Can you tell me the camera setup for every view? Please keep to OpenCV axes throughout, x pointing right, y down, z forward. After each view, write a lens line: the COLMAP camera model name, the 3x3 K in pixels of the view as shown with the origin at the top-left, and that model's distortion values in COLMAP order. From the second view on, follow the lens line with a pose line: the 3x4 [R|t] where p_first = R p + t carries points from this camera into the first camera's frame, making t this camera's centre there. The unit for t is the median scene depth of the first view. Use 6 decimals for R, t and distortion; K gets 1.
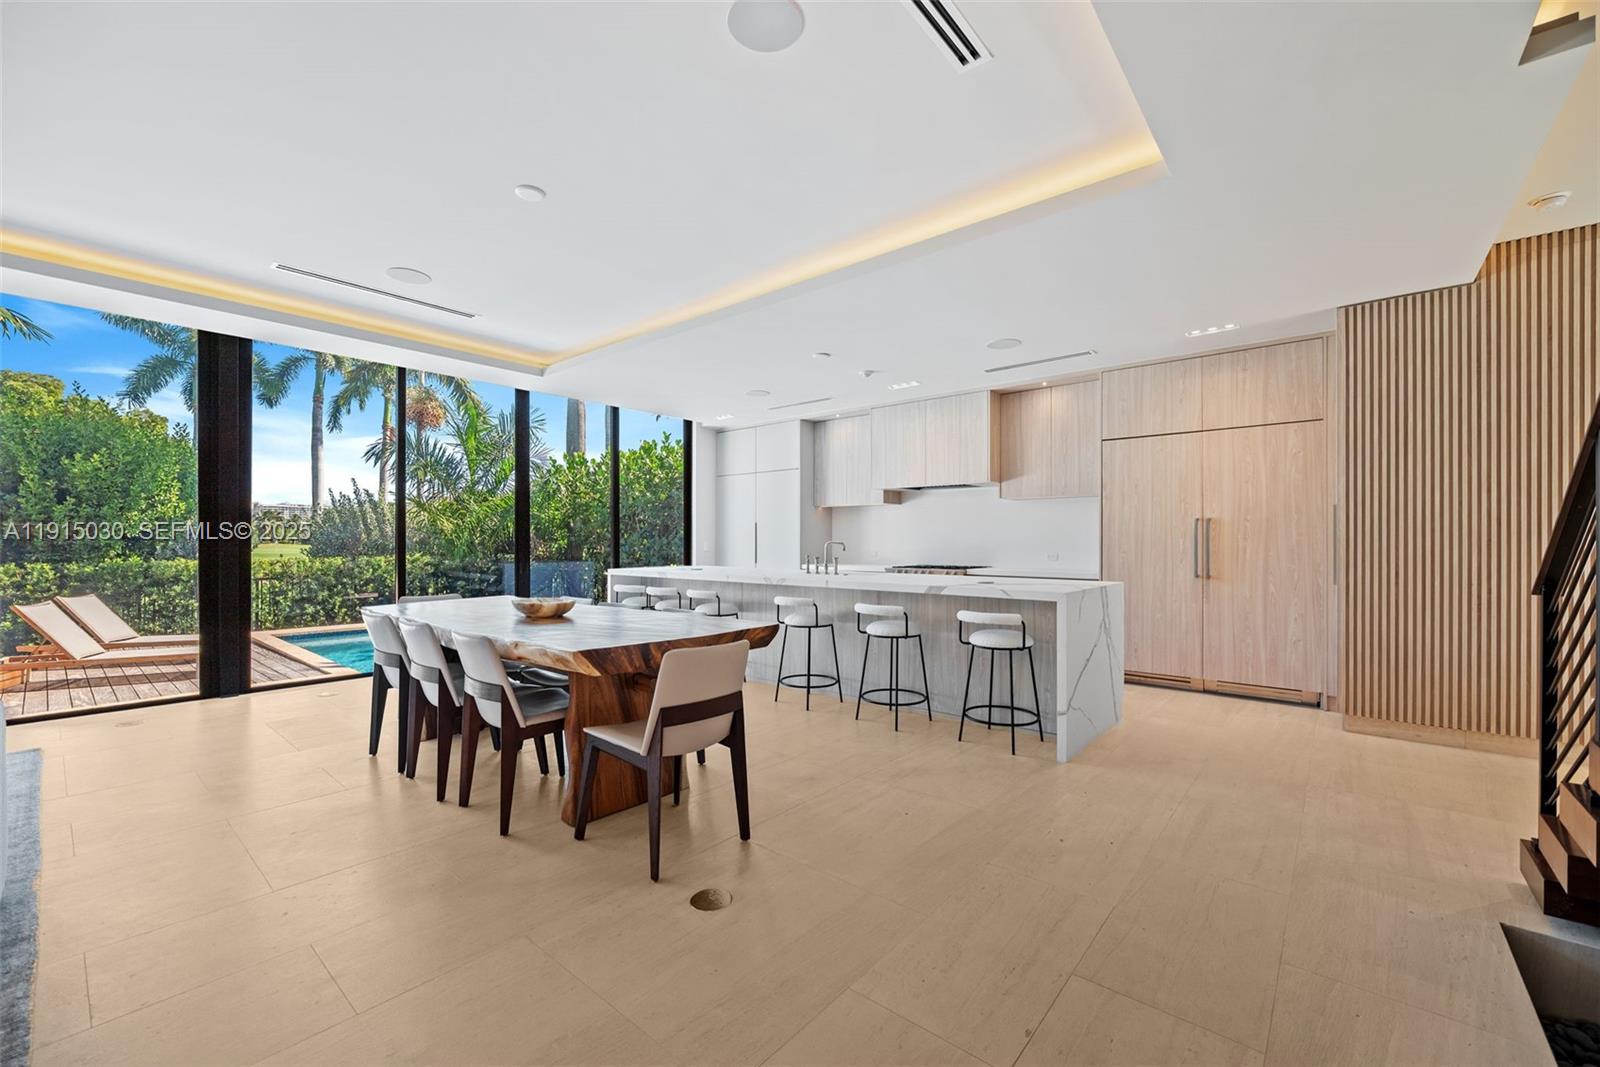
lens RADIAL K [[645.8, 0, 807.0], [0, 645.8, 540.1], [0, 0, 1]] dist [0.004629, 0.000208]
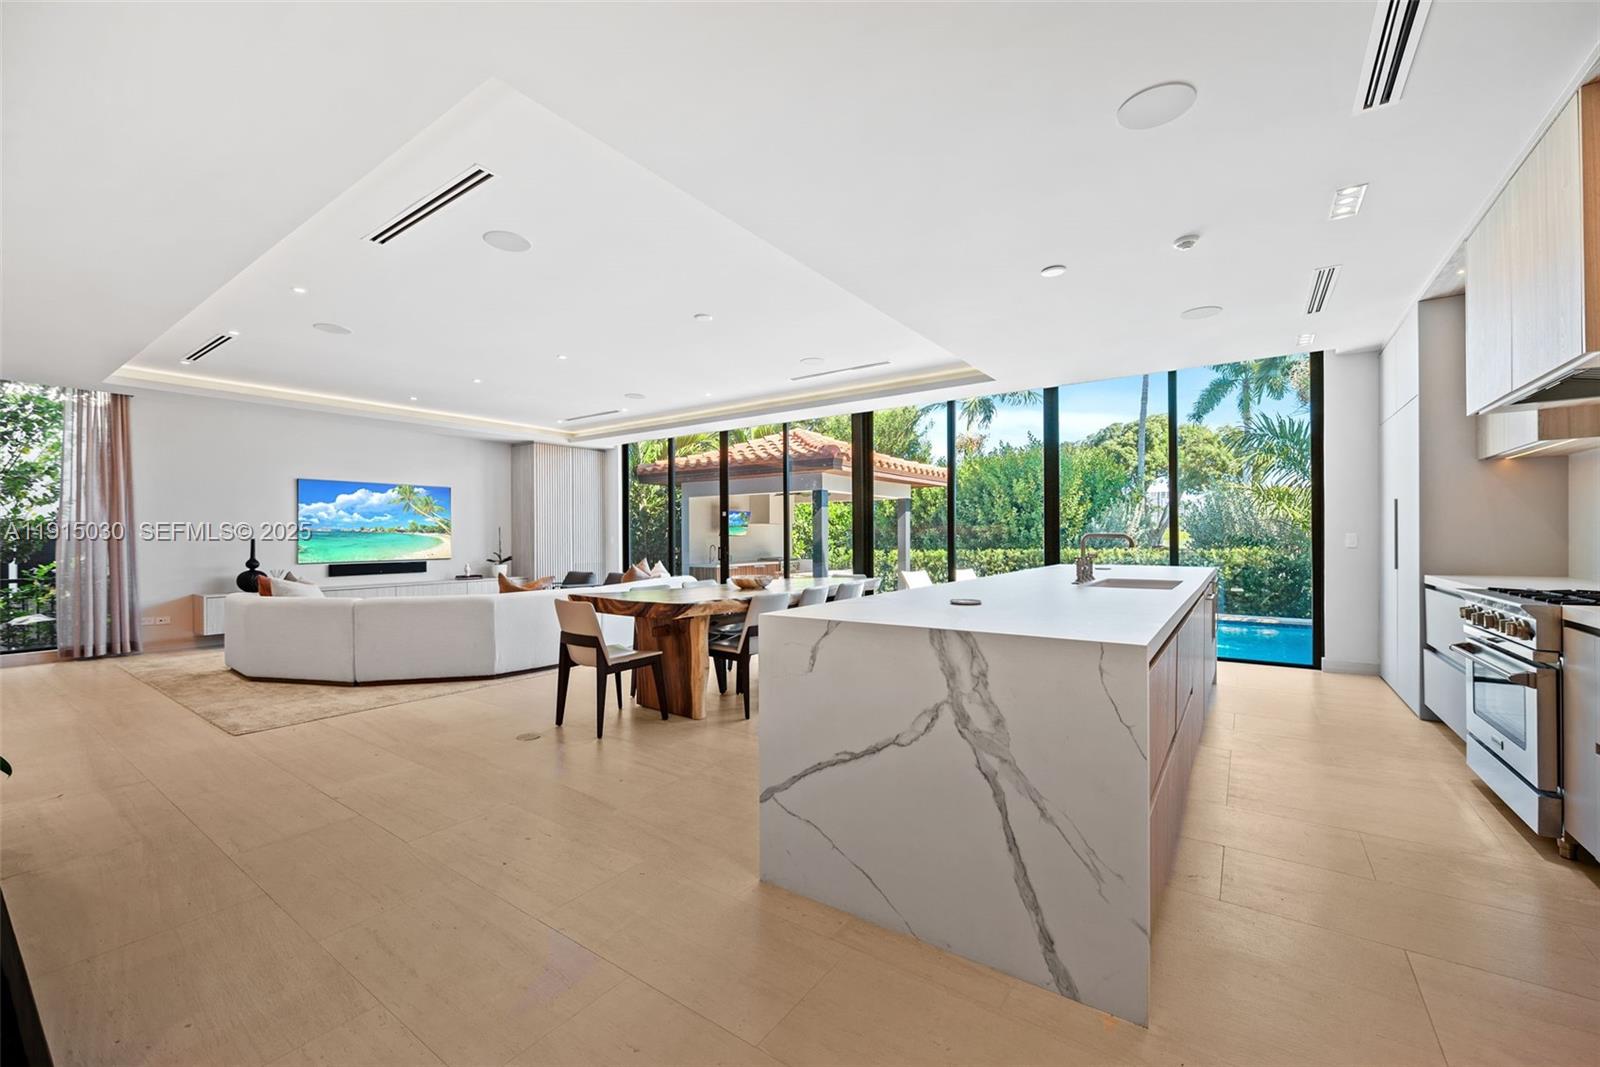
lens RADIAL K [[645.8, 0, 795.4], [0, 645.8, 539.0], [0, 0, 1]] dist [0.004629, 0.000208]
pose [[0.091688, 0.001941, -0.995786, 0.576510], [0.009398, 0.999952, 0.002814, 0.001087], [0.995743, -0.009617, 0.091665, 0.532497]]
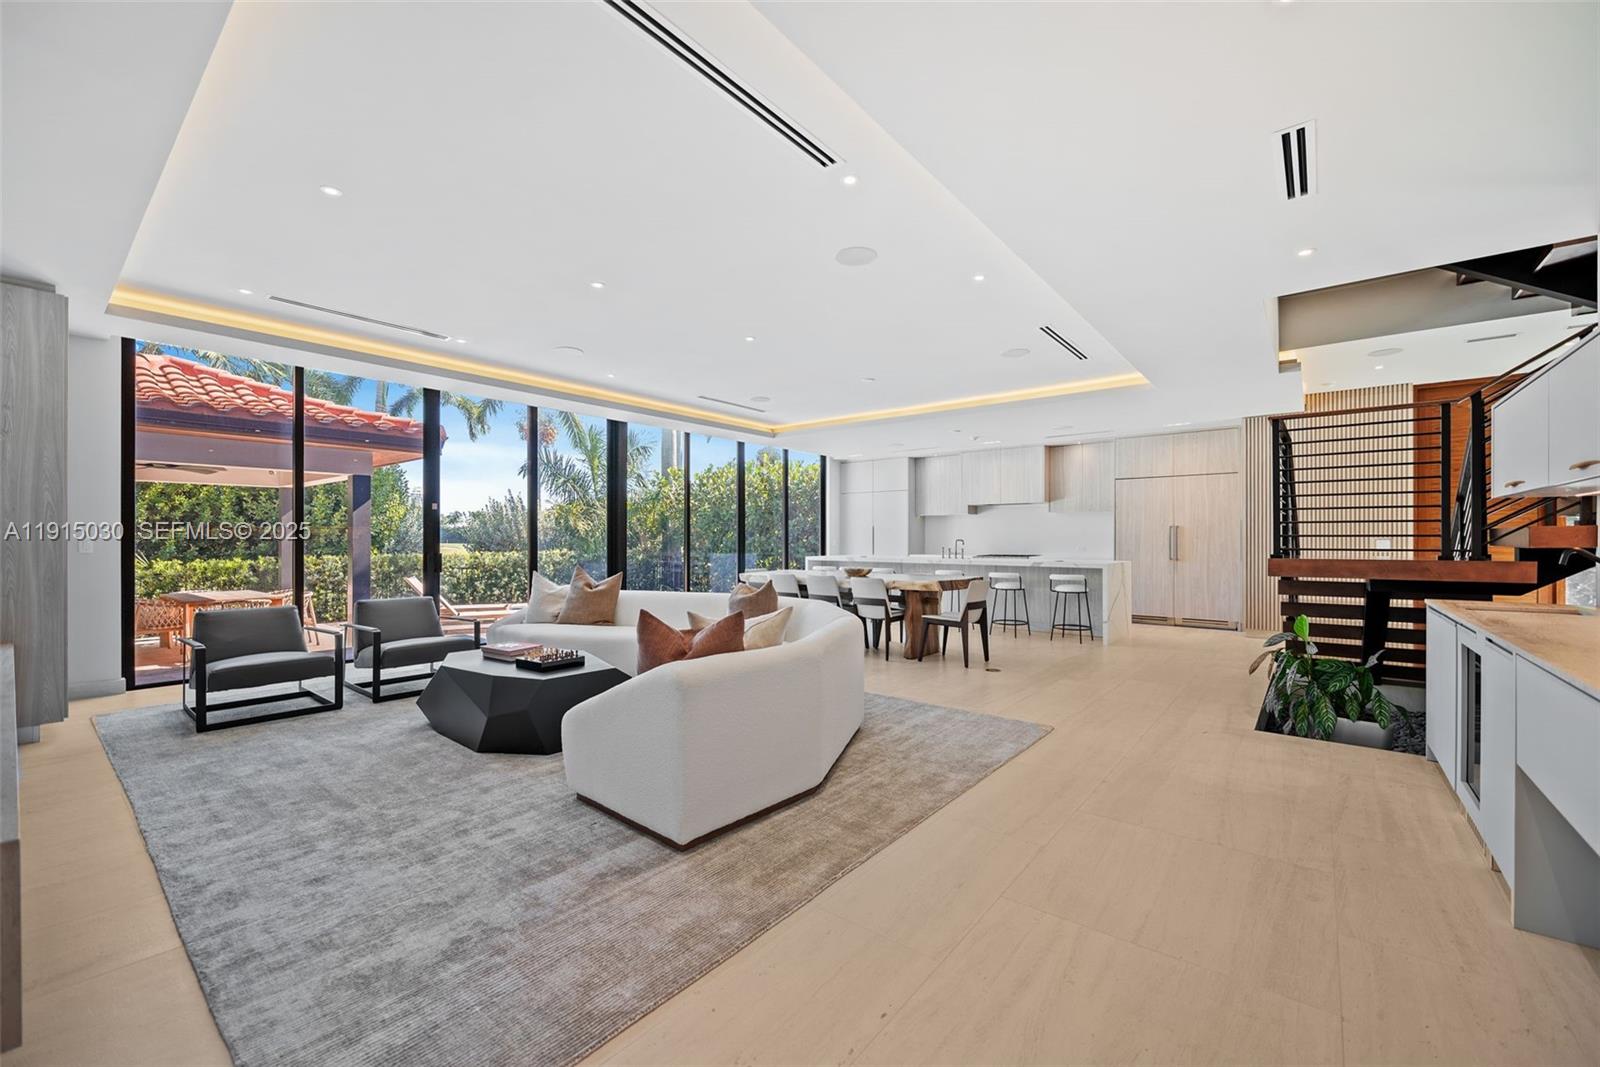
lens RADIAL K [[645.8, 0, 798.4], [0, 645.8, 541.6], [0, 0, 1]] dist [0.004629, 0.000208]
pose [[0.999801, -0.000743, 0.019911, -0.357774], [0.000642, 0.999987, 0.005081, -0.000032], [-0.019914, -0.005067, 0.999789, -0.593967]]
